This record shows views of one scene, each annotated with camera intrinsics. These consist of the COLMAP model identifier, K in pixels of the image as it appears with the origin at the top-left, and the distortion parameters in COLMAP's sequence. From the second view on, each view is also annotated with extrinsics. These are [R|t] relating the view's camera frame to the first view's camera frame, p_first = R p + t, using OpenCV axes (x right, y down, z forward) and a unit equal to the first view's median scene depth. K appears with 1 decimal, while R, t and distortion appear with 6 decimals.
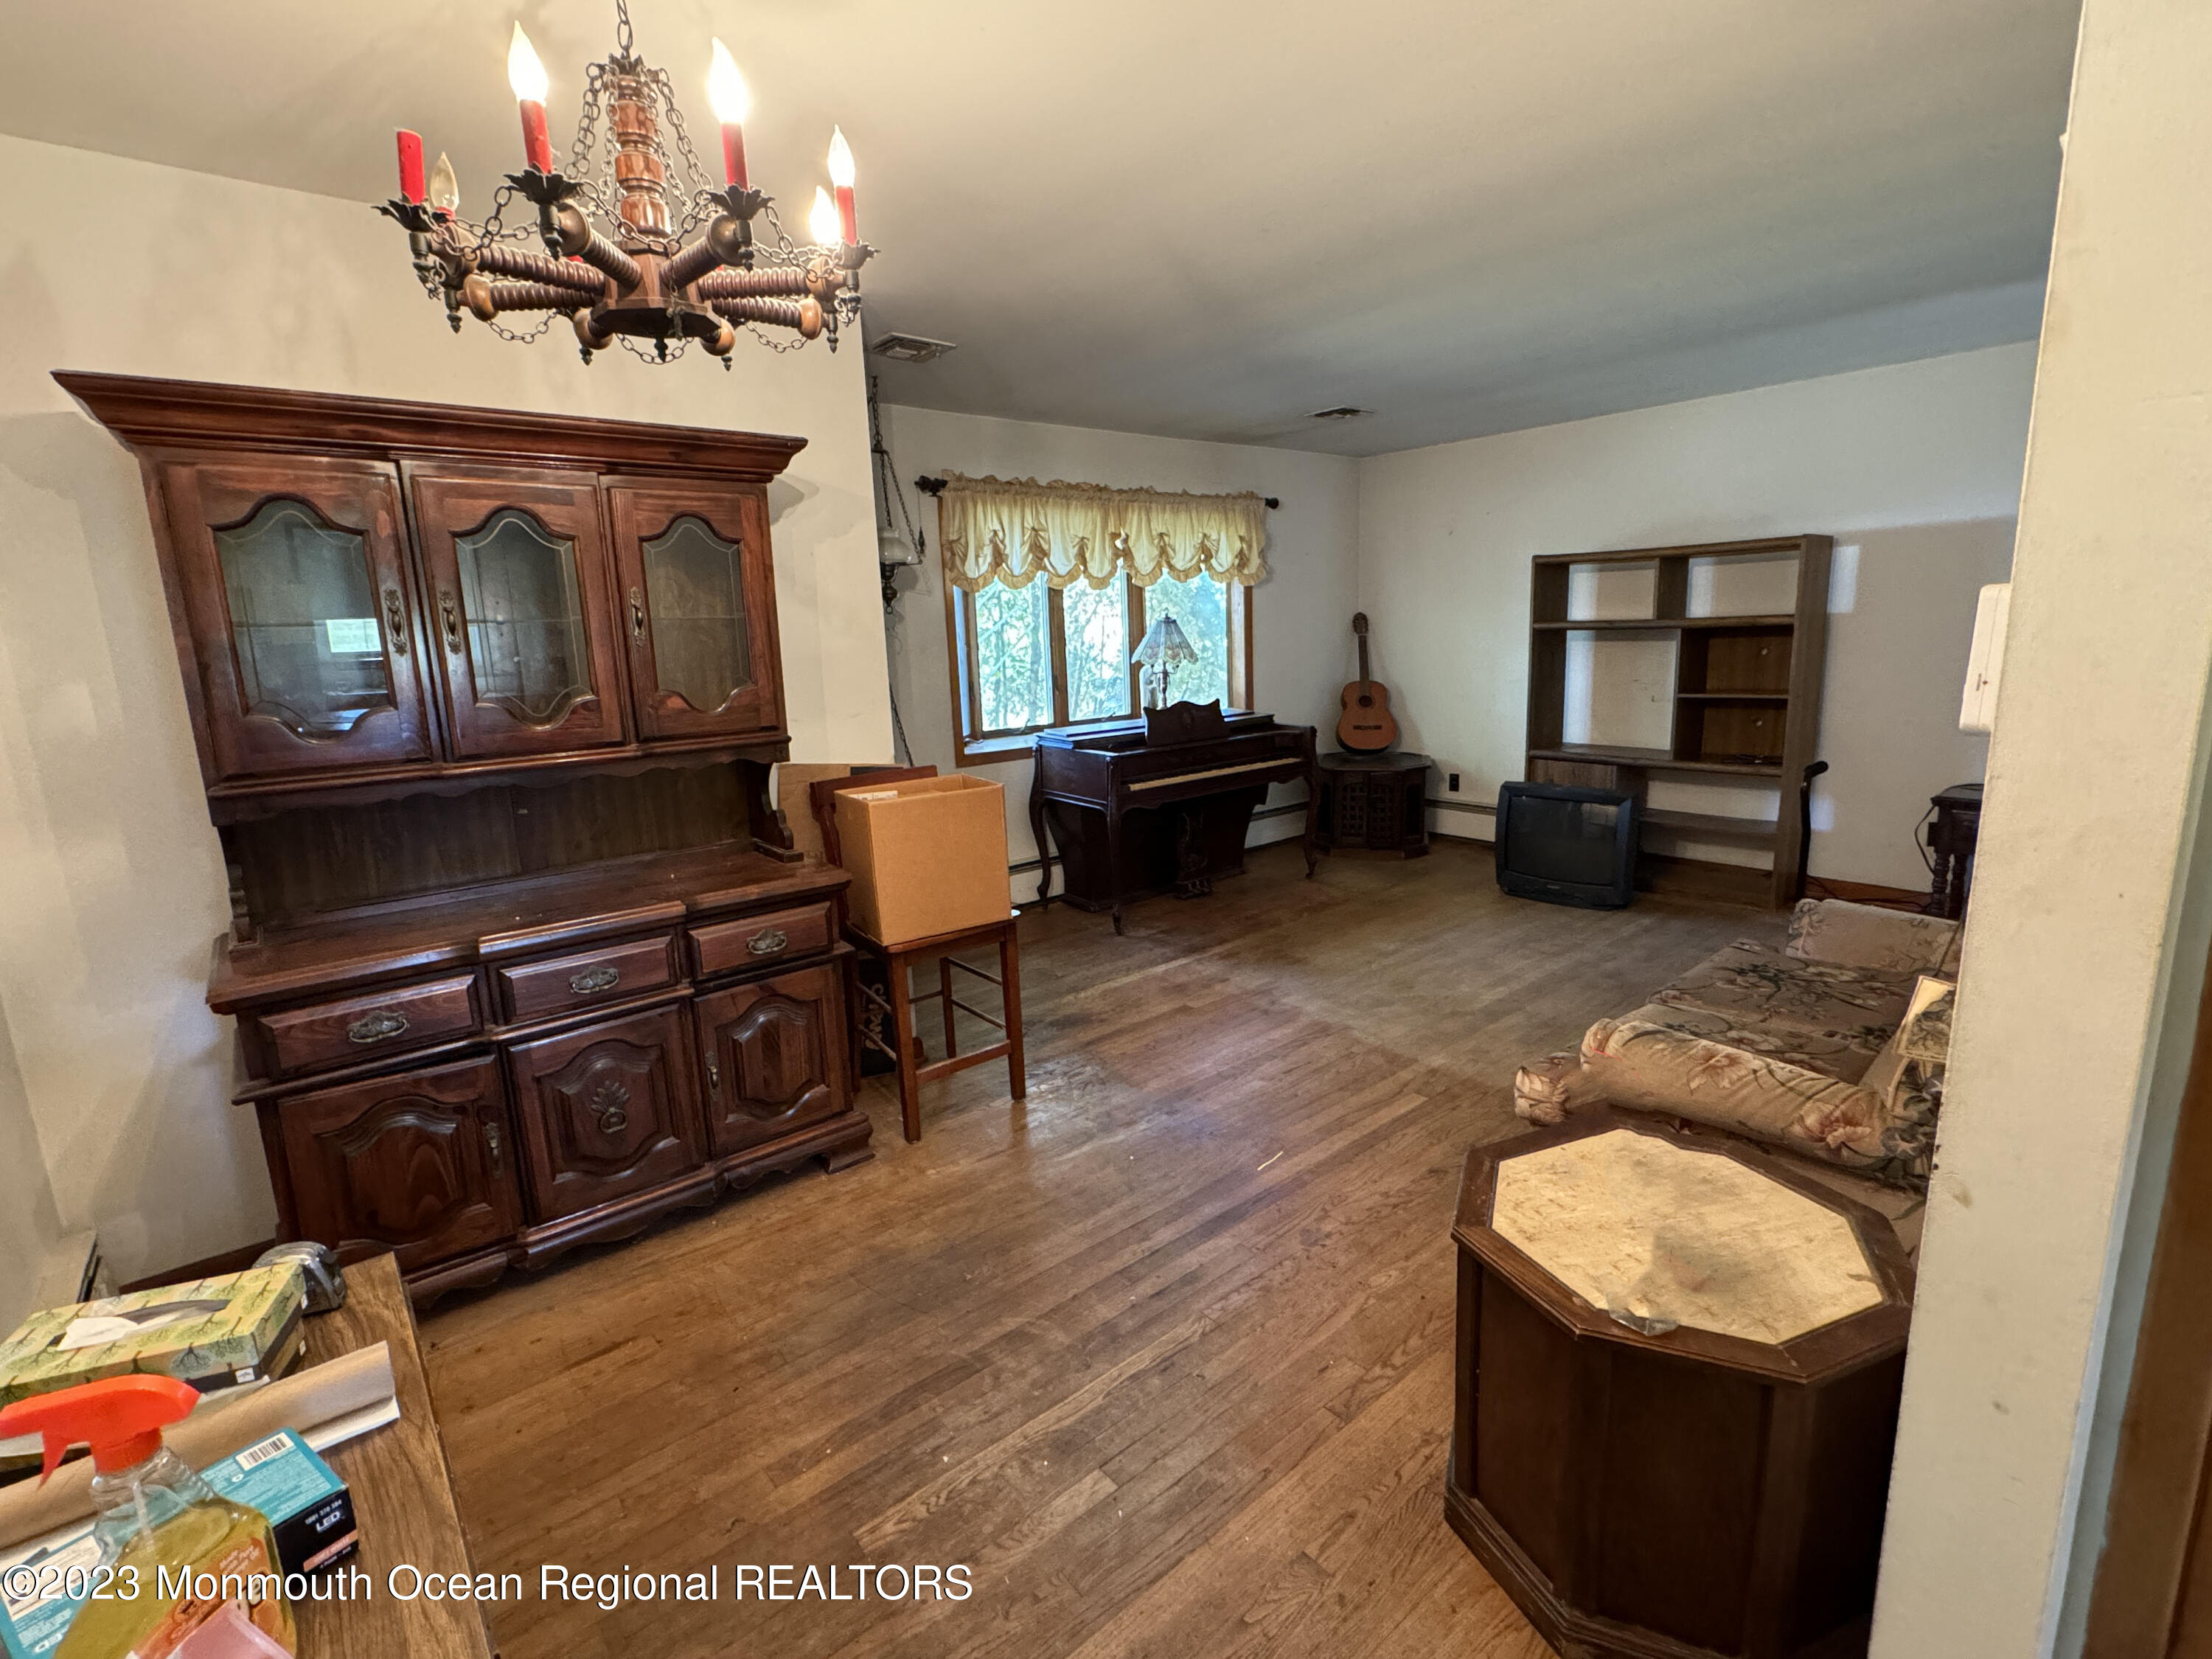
lens RADIAL K [[1014.3, 0, 1106.0], [0, 1014.3, 829.5], [0, 0, 1]] dist [-0.002100, -0.000078]
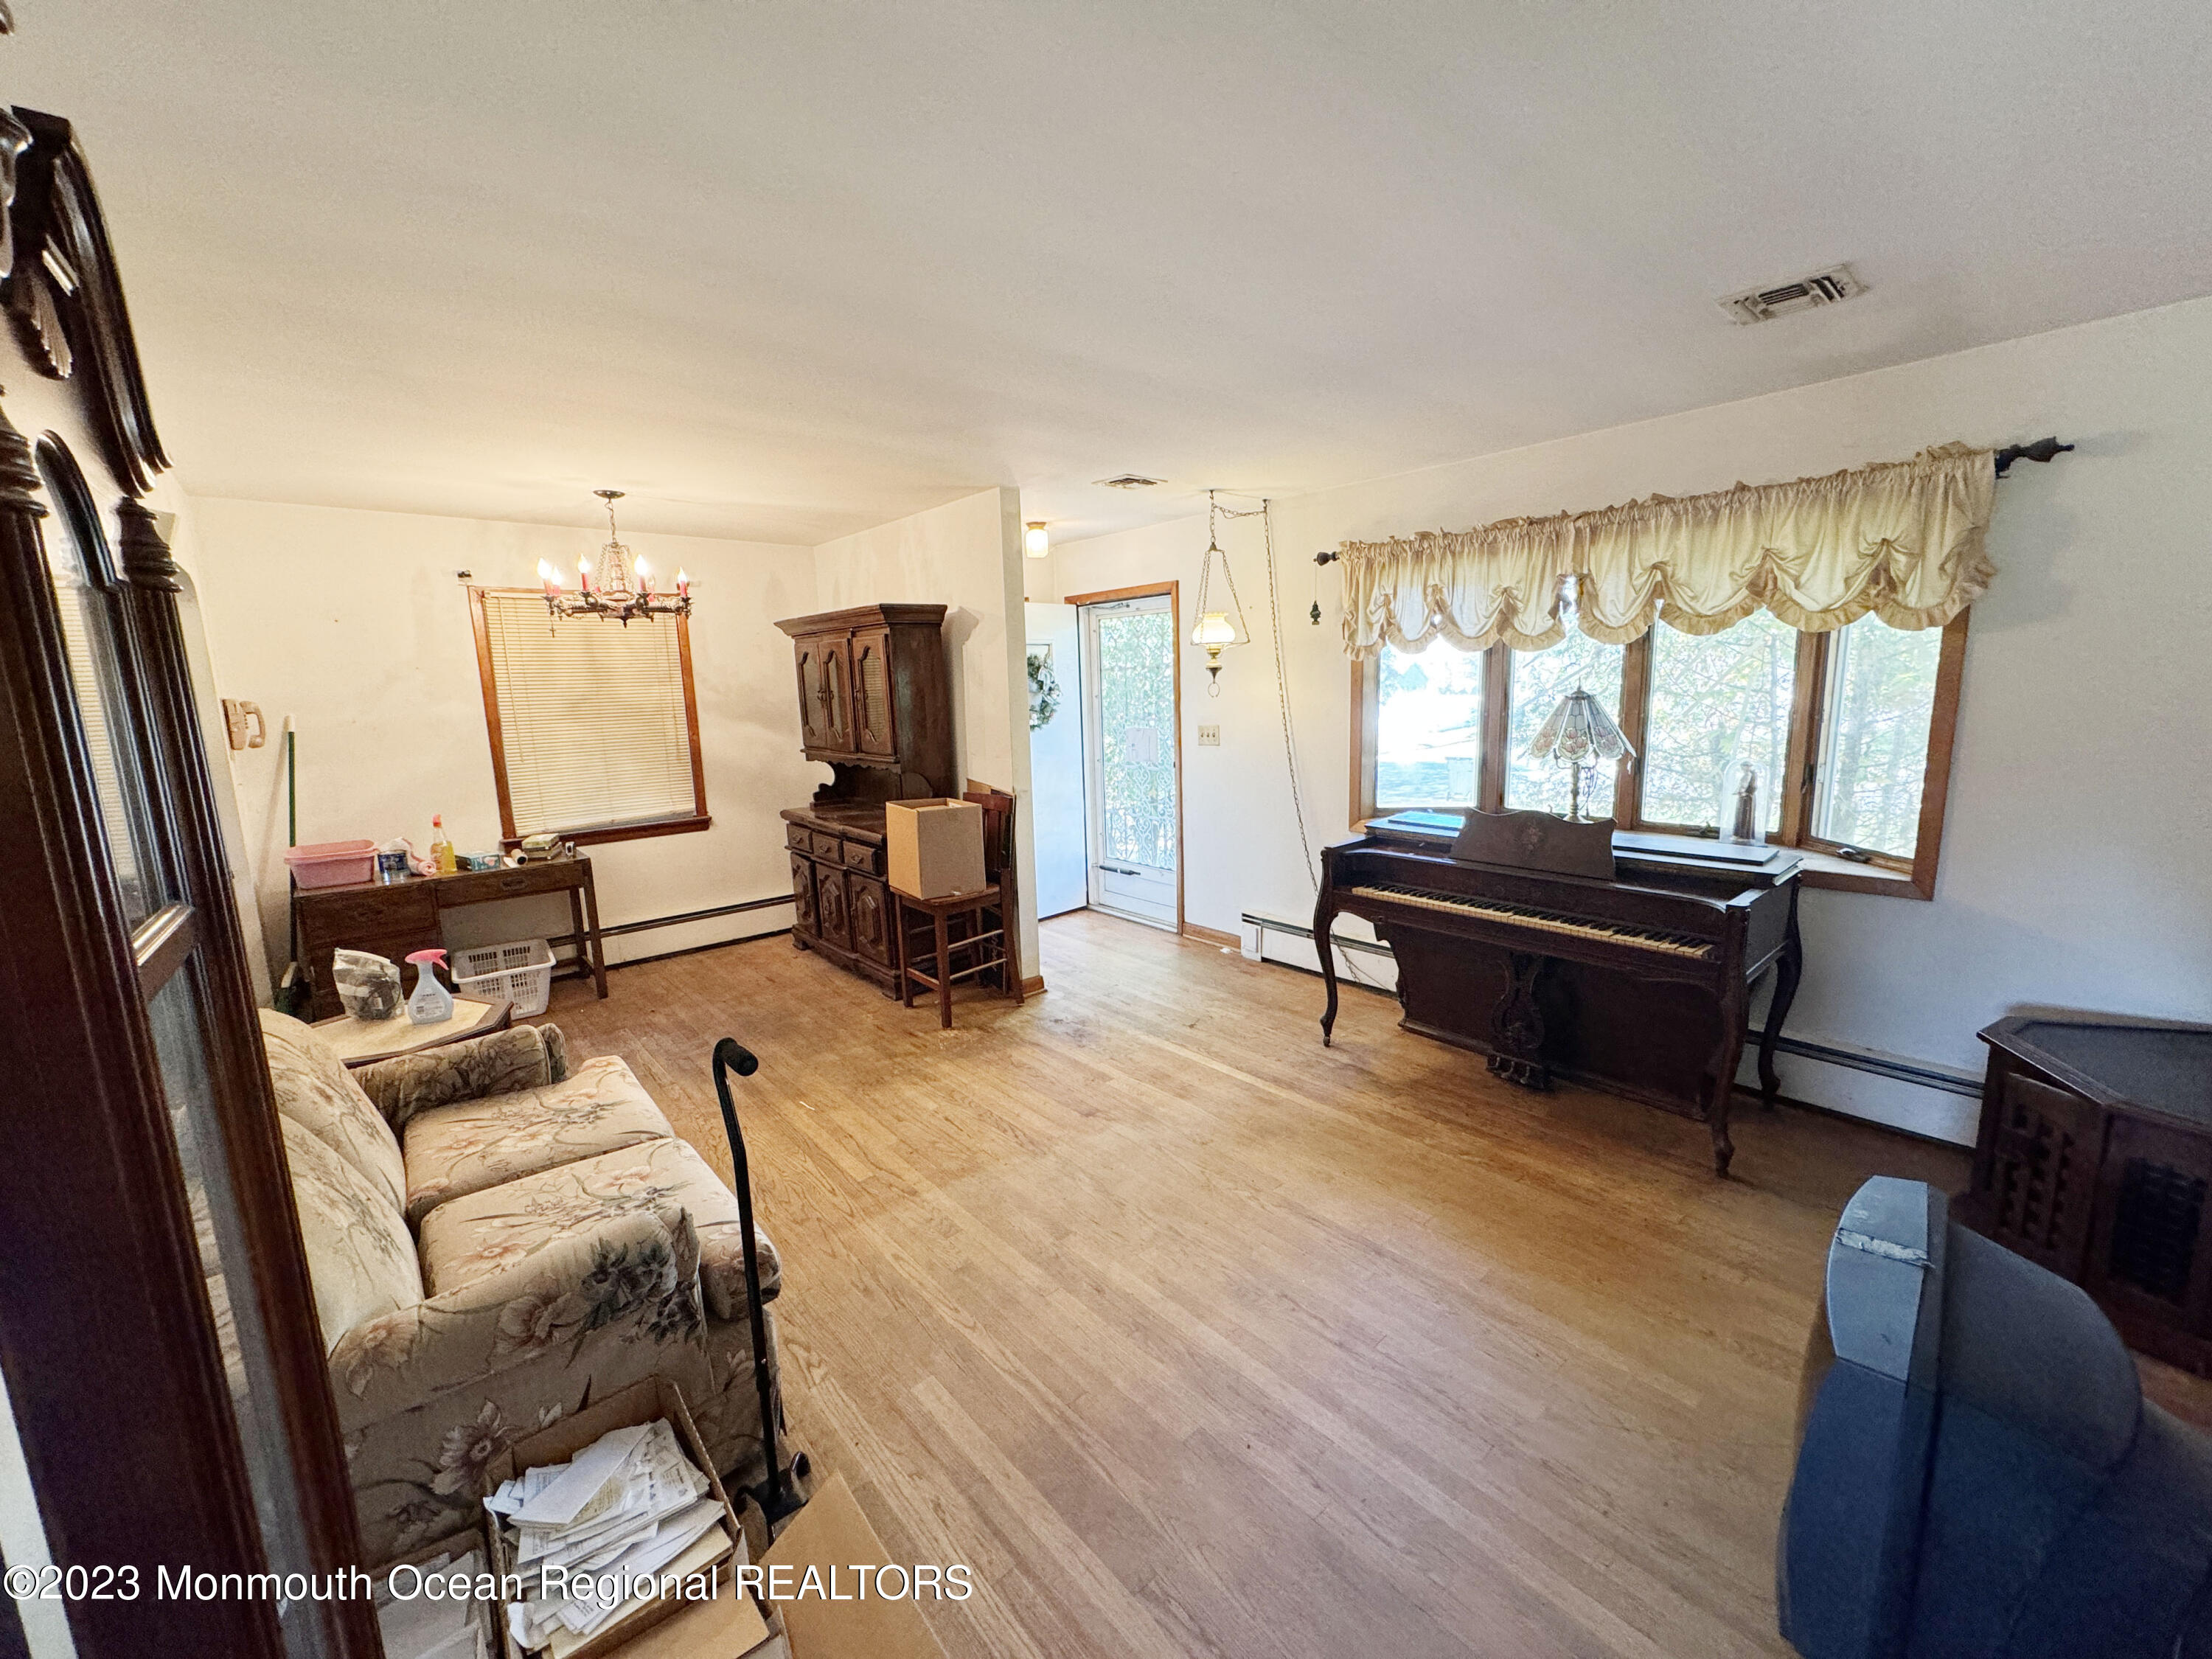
lens RADIAL K [[875.9, 0, 1106.0], [0, 875.9, 829.5], [0, 0, 1]] dist [-0.002280, -0.000235]
pose [[0.024012, 0.201177, -0.979260, 0.823454], [-0.174761, 0.965305, 0.194025, -0.221499], [0.984318, 0.166478, 0.058337, 0.824971]]
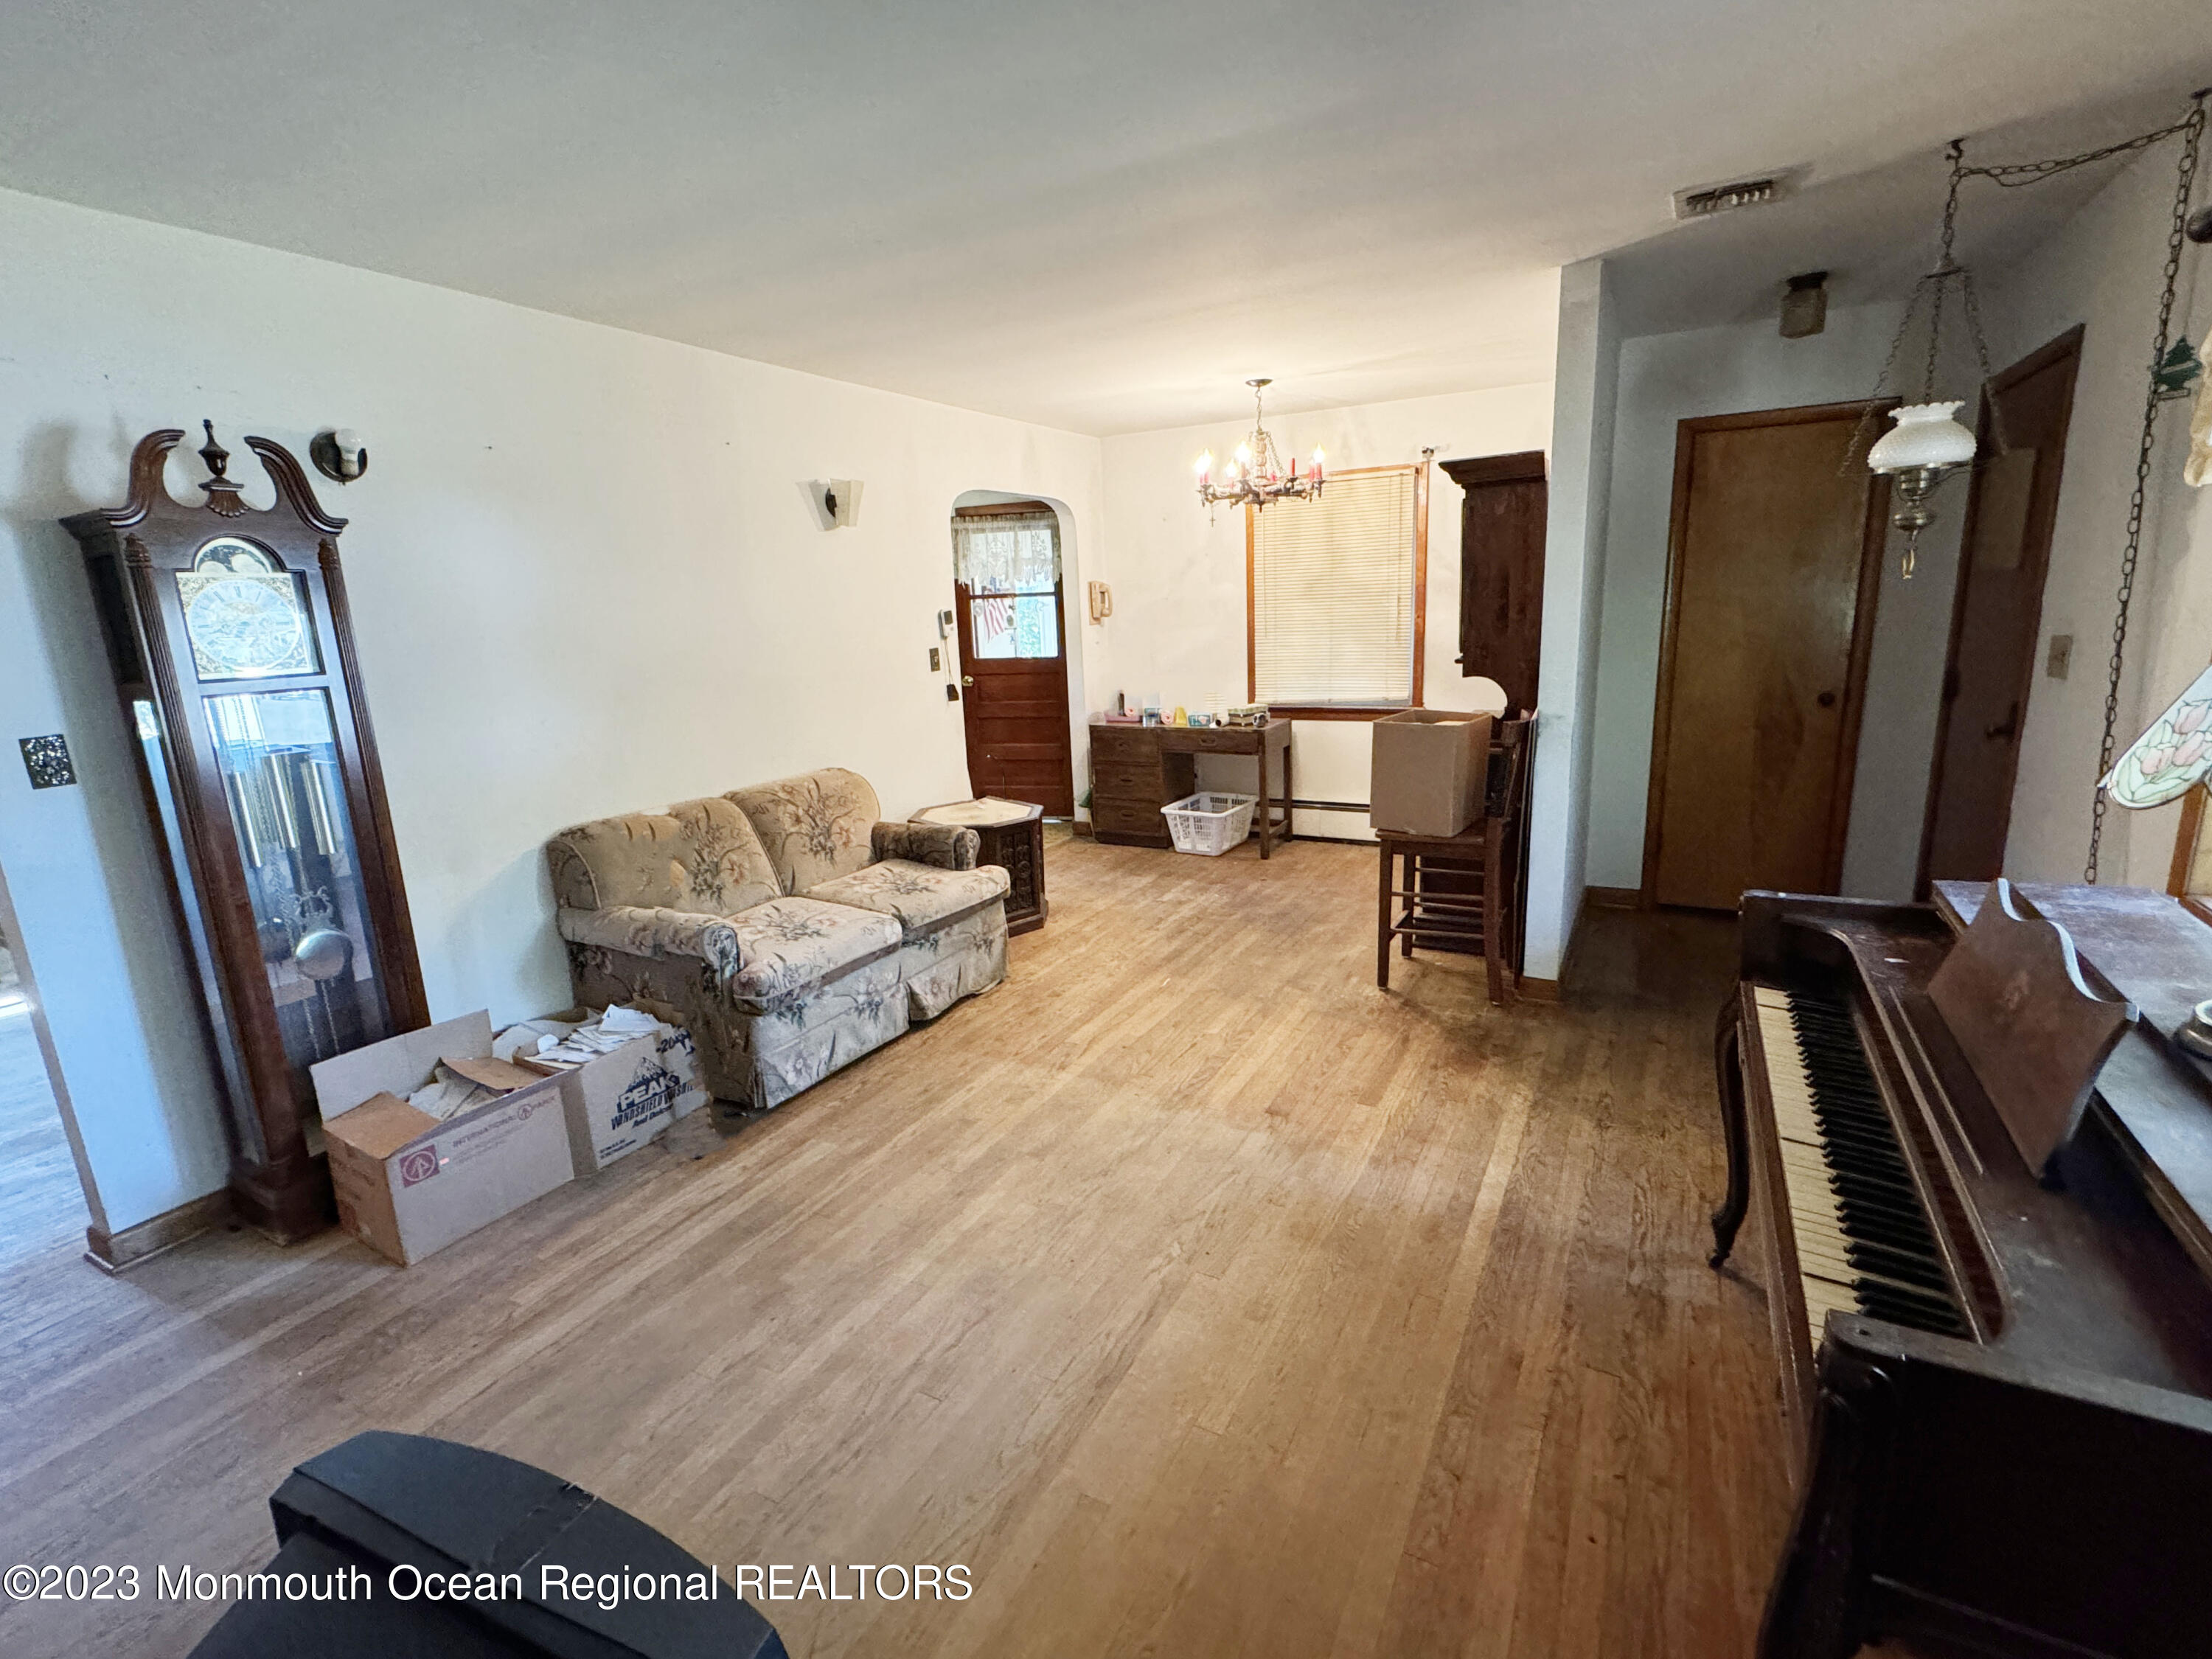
lens RADIAL K [[1014.3, 0, 1106.0], [0, 1014.3, 829.5], [0, 0, 1]] dist [-0.002100, -0.000078]
pose [[-0.927373, 0.154878, -0.340577, 0.454759], [-0.000858, 0.909412, 0.415894, -0.307822], [0.374138, 0.385981, -0.843231, 1.366755]]
